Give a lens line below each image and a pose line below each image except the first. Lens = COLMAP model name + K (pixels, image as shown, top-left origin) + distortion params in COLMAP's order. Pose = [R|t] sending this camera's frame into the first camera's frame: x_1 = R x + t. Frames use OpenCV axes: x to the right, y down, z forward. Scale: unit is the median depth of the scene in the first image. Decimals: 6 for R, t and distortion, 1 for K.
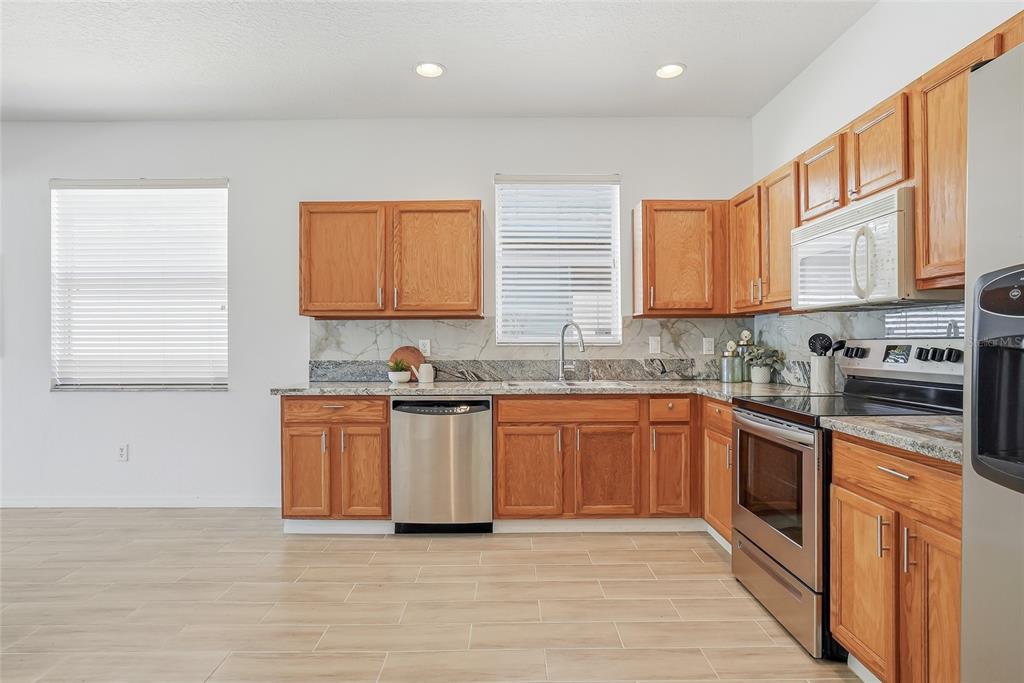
lens RADIAL K [[545.5, 0, 517.3], [0, 545.5, 343.0], [0, 0, 1]] dist [-0.037779, 0.007636]
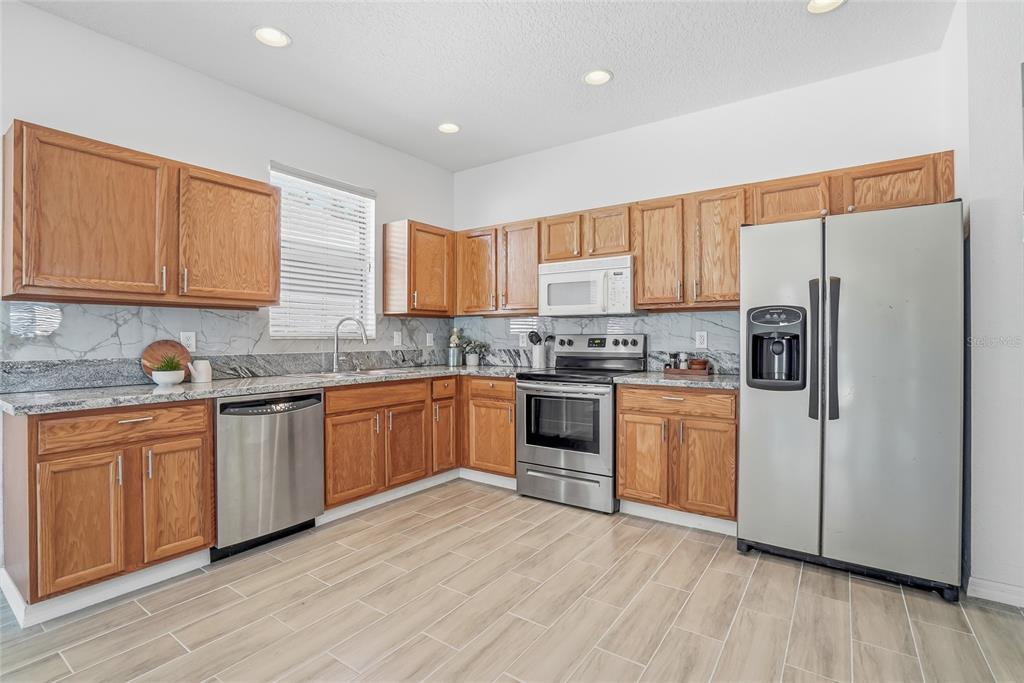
lens RADIAL K [[480.1, 0, 512.9], [0, 480.1, 333.9], [0, 0, 1]] dist [-0.033664, 0.003389]
pose [[0.587690, 0.008467, 0.809042, -0.541430], [0.001181, 0.999935, -0.011323, 0.006453], [-0.809085, 0.007610, 0.587642, 0.195262]]
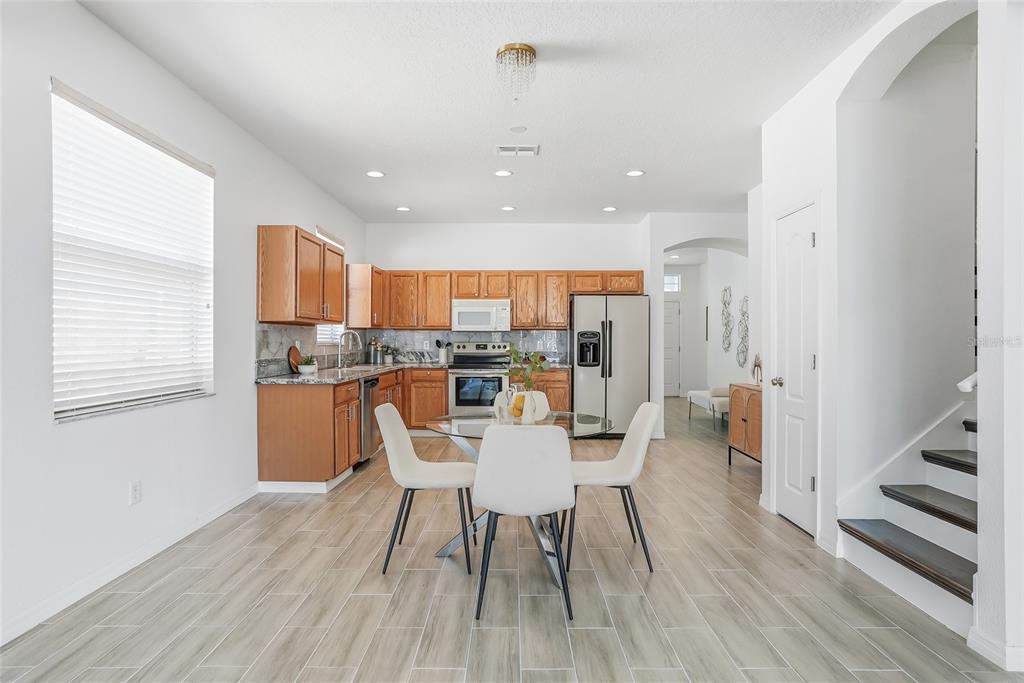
lens RADIAL K [[545.5, 0, 511.4], [0, 545.5, 342.7], [0, 0, 1]] dist [-0.037779, 0.007636]
pose [[0.024643, 0.000435, 0.999696, -1.700136], [0.000499, 1.000000, -0.000448, -0.001542], [-0.999696, 0.000510, 0.024643, 0.530357]]
